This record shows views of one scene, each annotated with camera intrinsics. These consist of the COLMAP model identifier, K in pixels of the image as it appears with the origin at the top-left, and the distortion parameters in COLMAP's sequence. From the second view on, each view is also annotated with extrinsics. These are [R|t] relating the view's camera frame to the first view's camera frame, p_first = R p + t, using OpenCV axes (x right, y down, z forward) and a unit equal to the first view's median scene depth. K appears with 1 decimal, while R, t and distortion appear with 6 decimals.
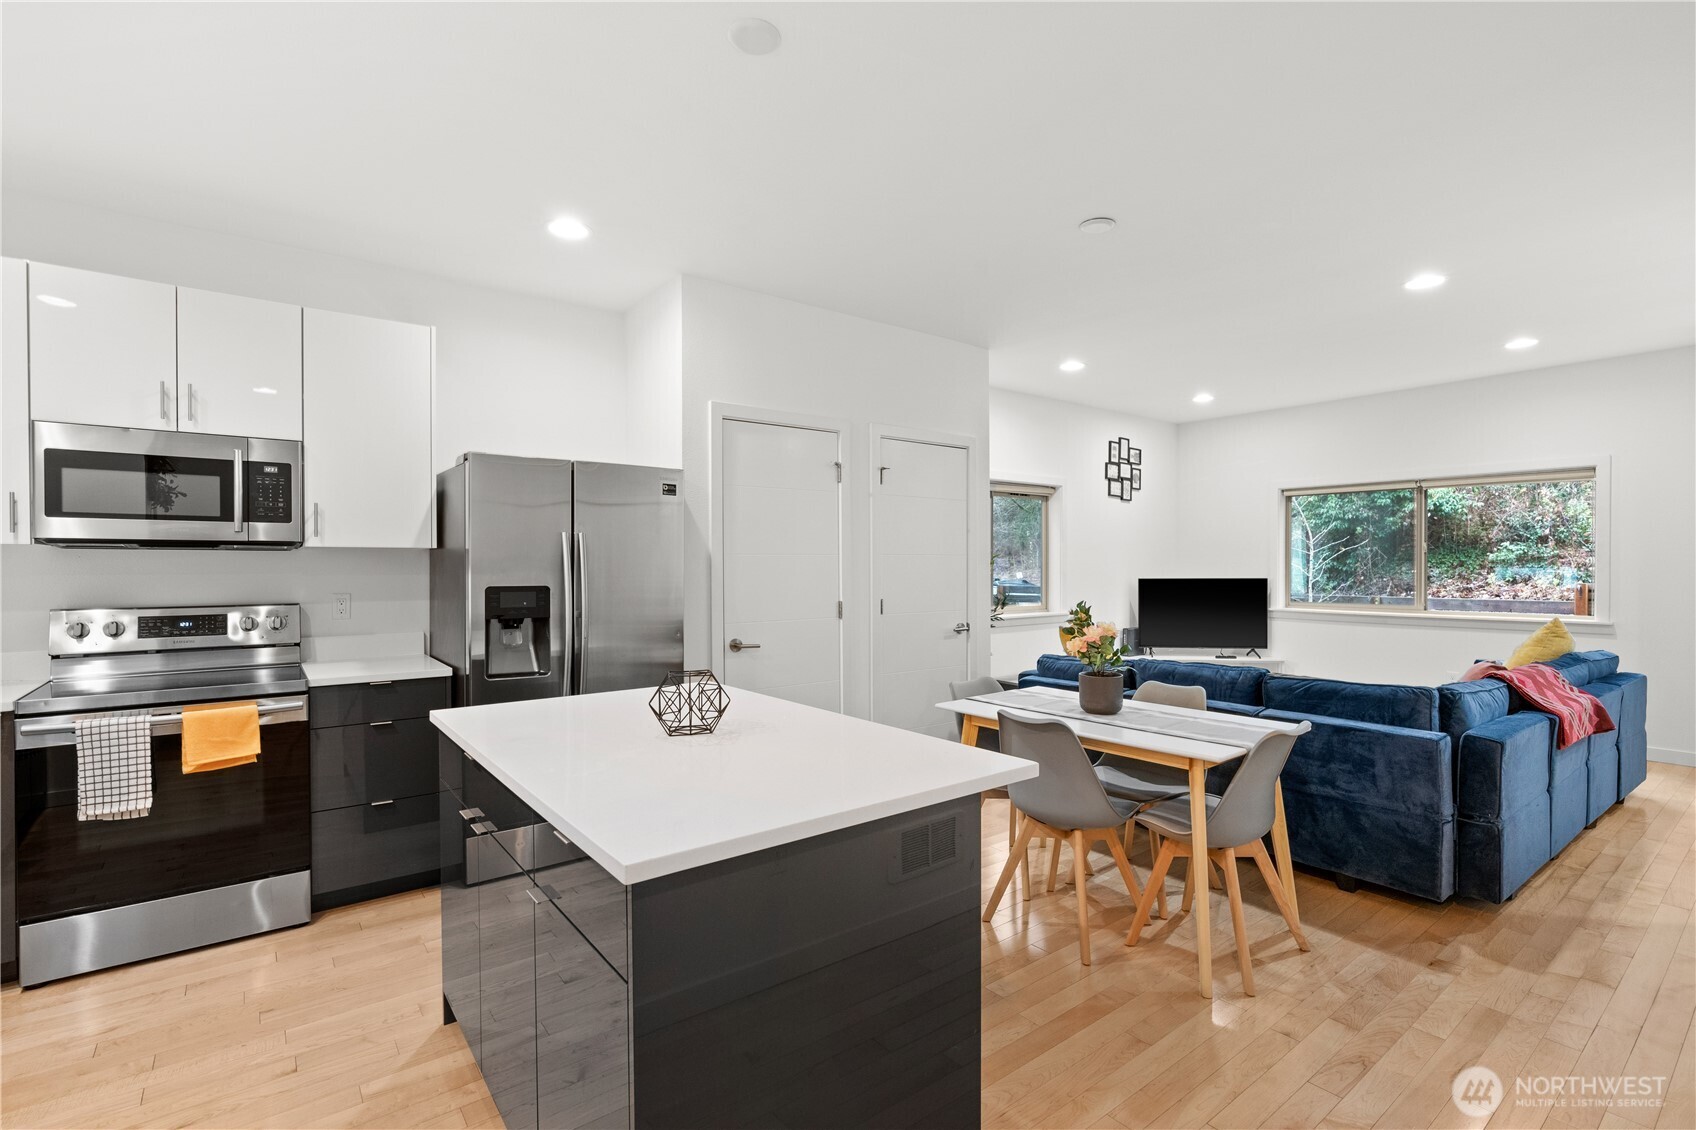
lens RADIAL K [[784.7, 0, 851.2], [0, 784.7, 571.5], [0, 0, 1]] dist [-0.003208, 0.000333]
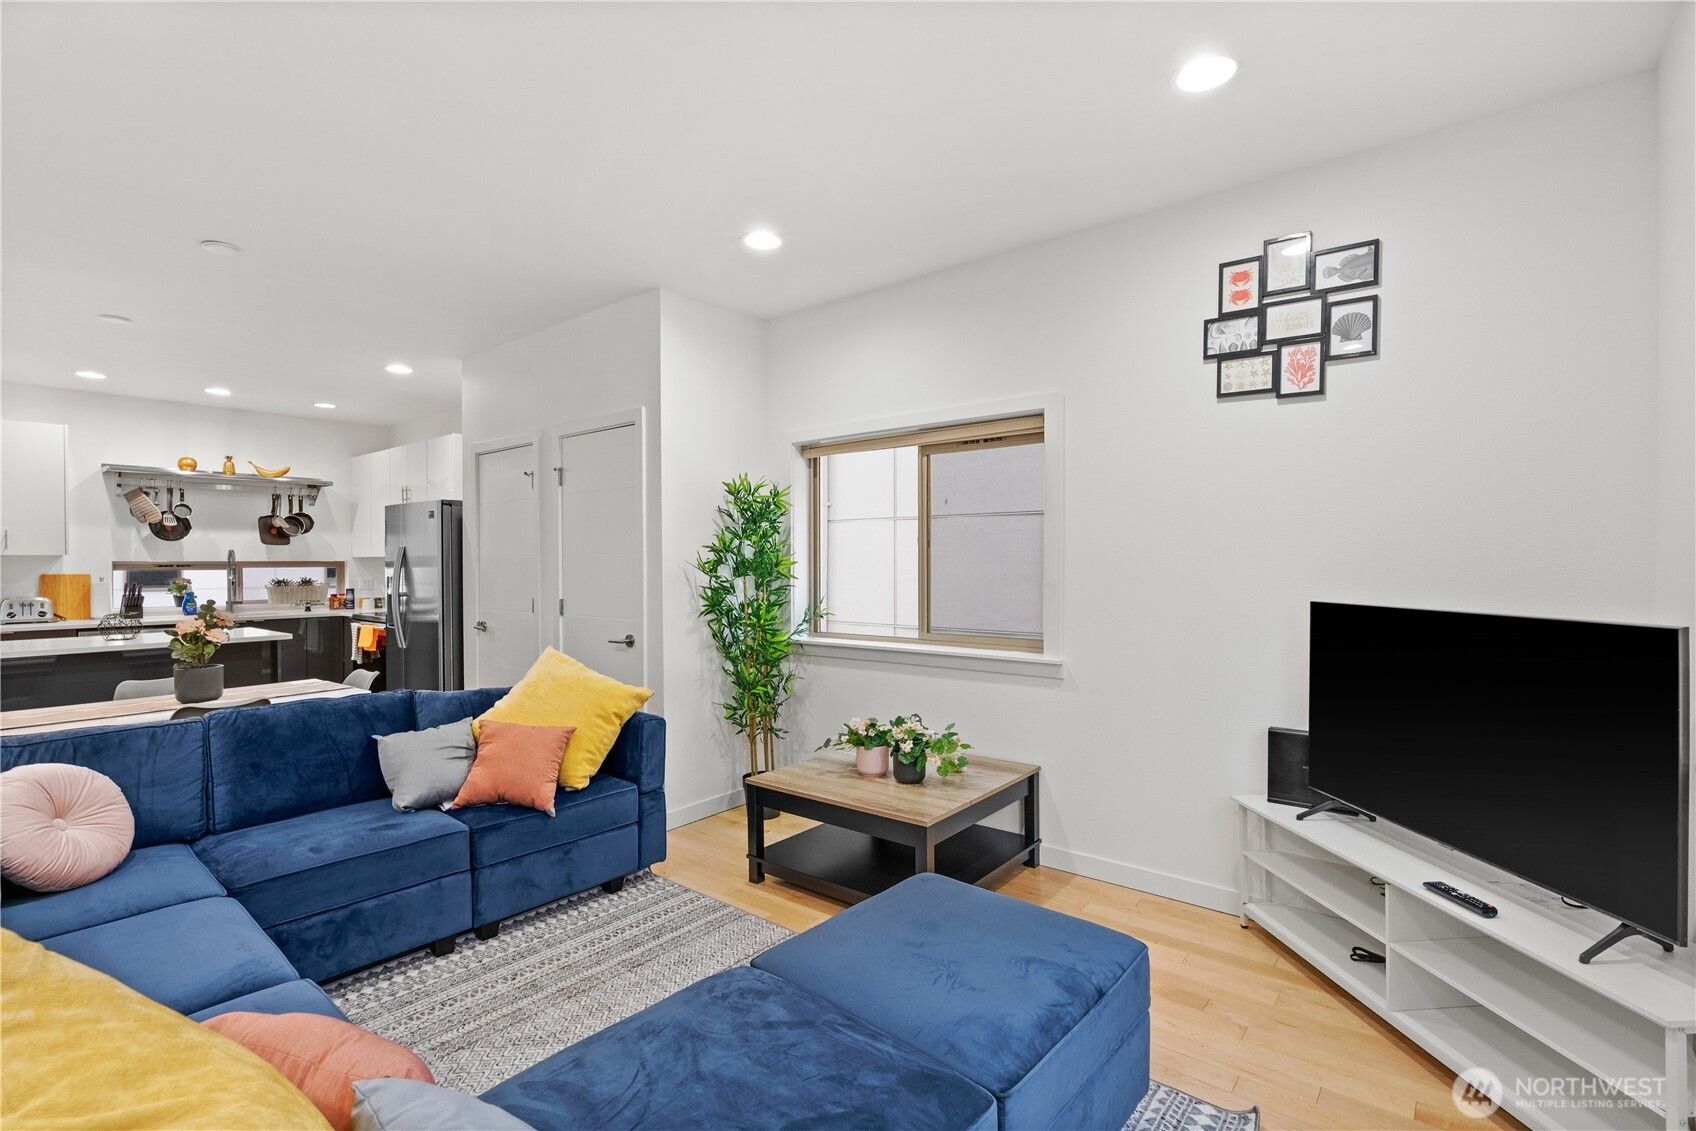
lens RADIAL K [[784.7, 0, 851.2], [0, 784.7, 572.0], [0, 0, 1]] dist [-0.003208, 0.000333]
pose [[0.219859, 0.013417, -0.975439, 0.702001], [-0.005033, 0.999908, 0.012619, -0.008982], [0.975519, 0.002135, 0.219906, 0.729704]]
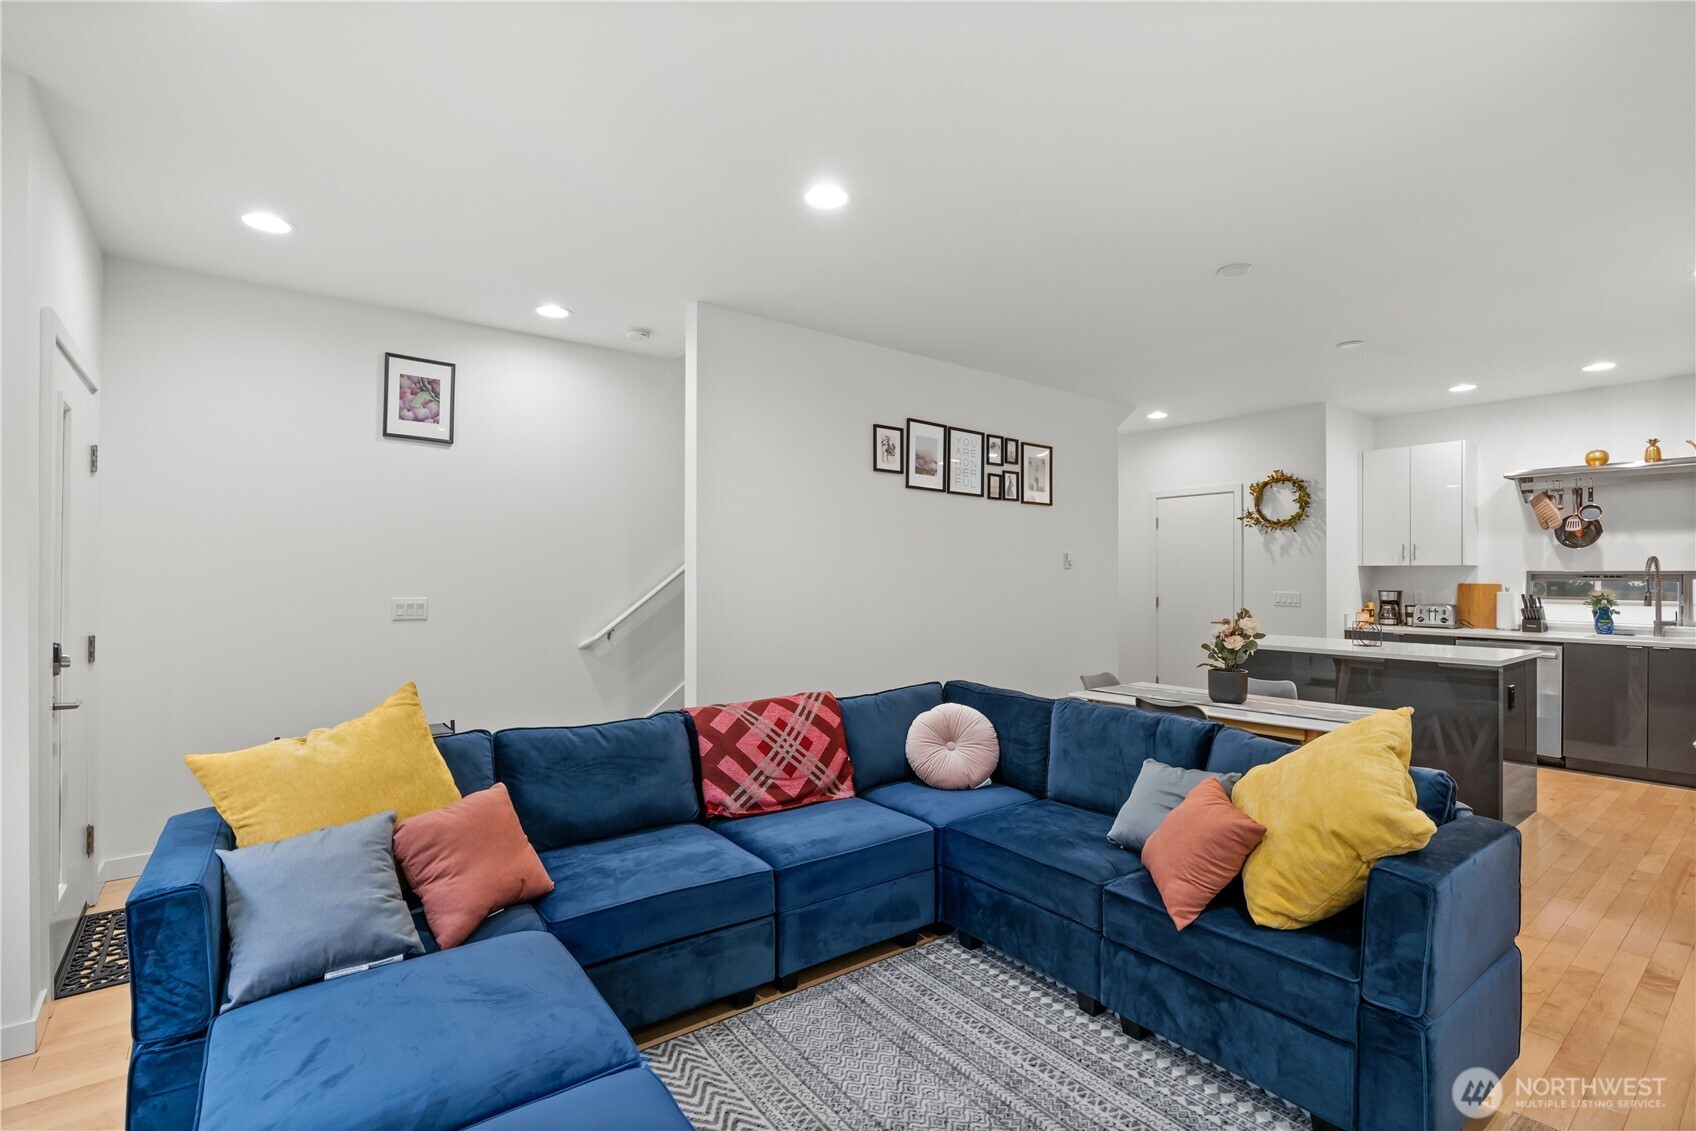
lens RADIAL K [[784.7, 0, 851.2], [0, 784.7, 572.0], [0, 0, 1]] dist [-0.003208, 0.000333]
pose [[-0.999946, 0.001306, 0.010320, 0.376173], [0.001360, 0.999986, 0.005153, -0.010067], [-0.010313, 0.005167, -0.999933, 0.969891]]
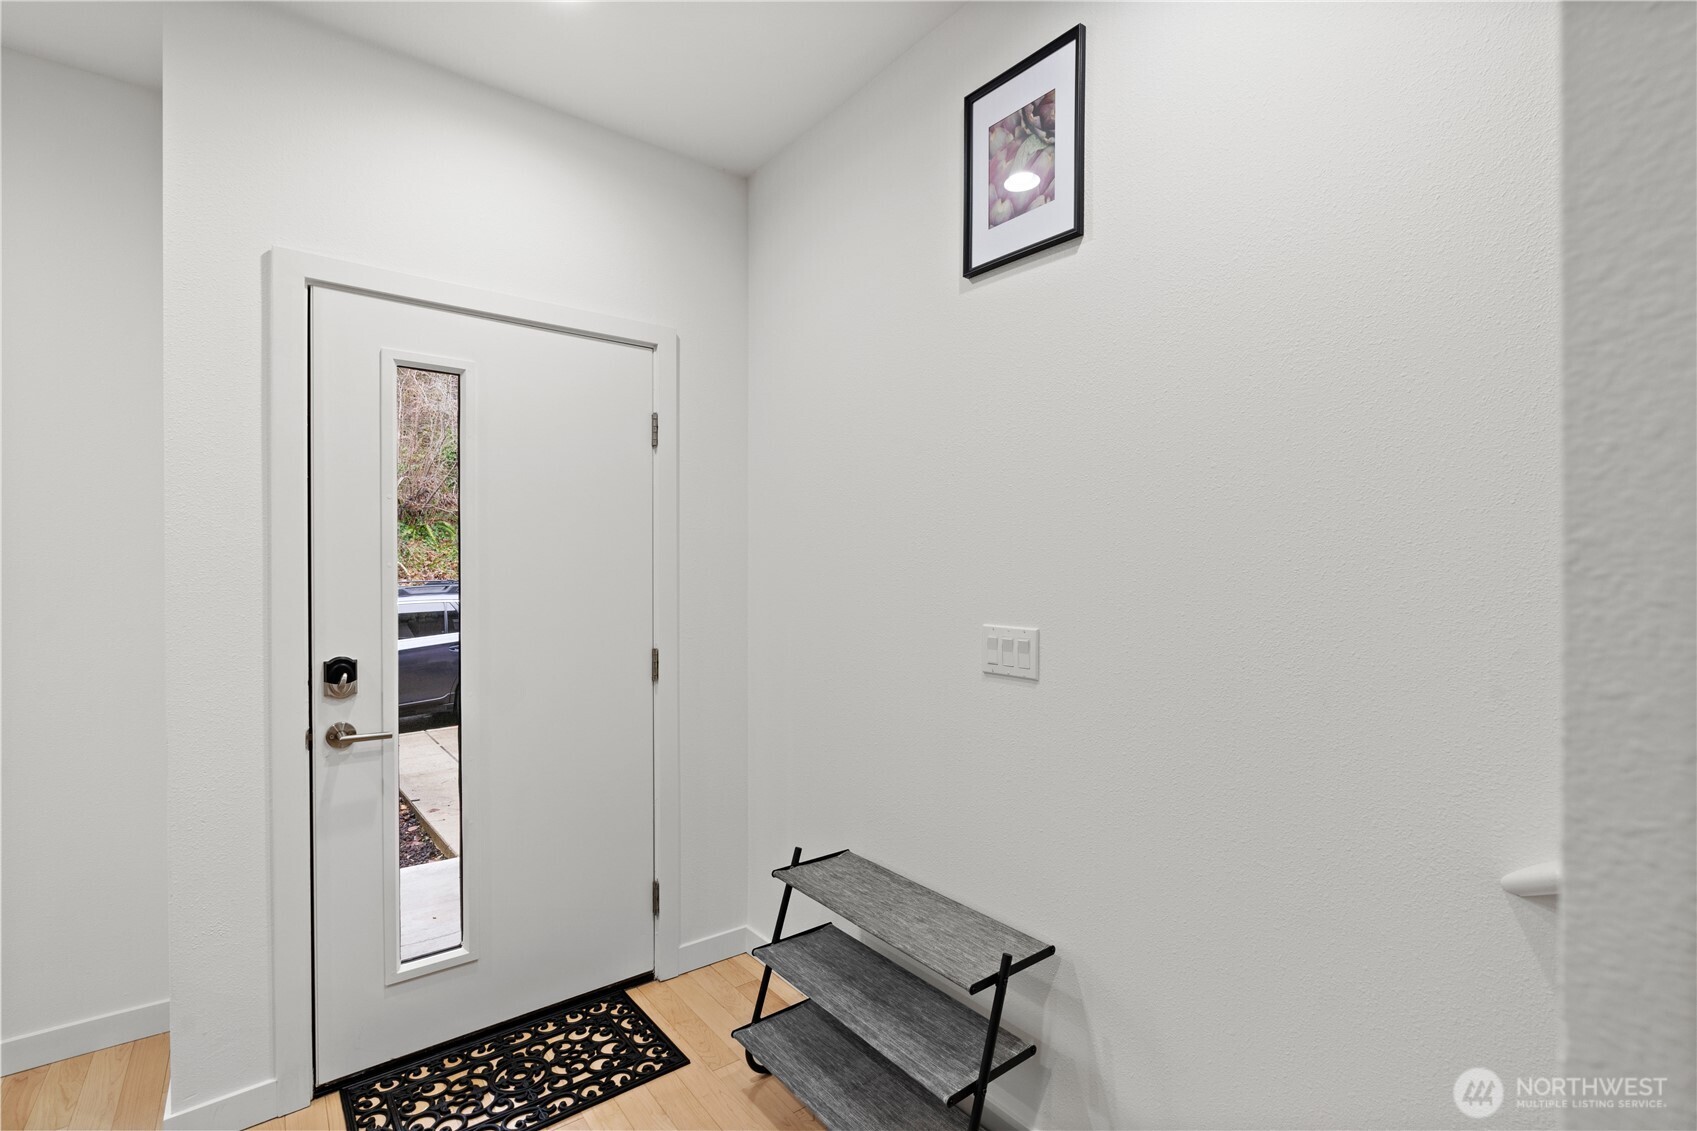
lens RADIAL K [[771.8, 0, 850.5], [0, 771.8, 572.9], [0, 0, 1]] dist [-0.001704, 0.000013]
pose [[0.013098, -0.001424, 0.999913, 0.460214], [0.010045, 0.999949, 0.001293, -0.006301], [-0.999864, 0.010027, 0.013112, 0.424338]]
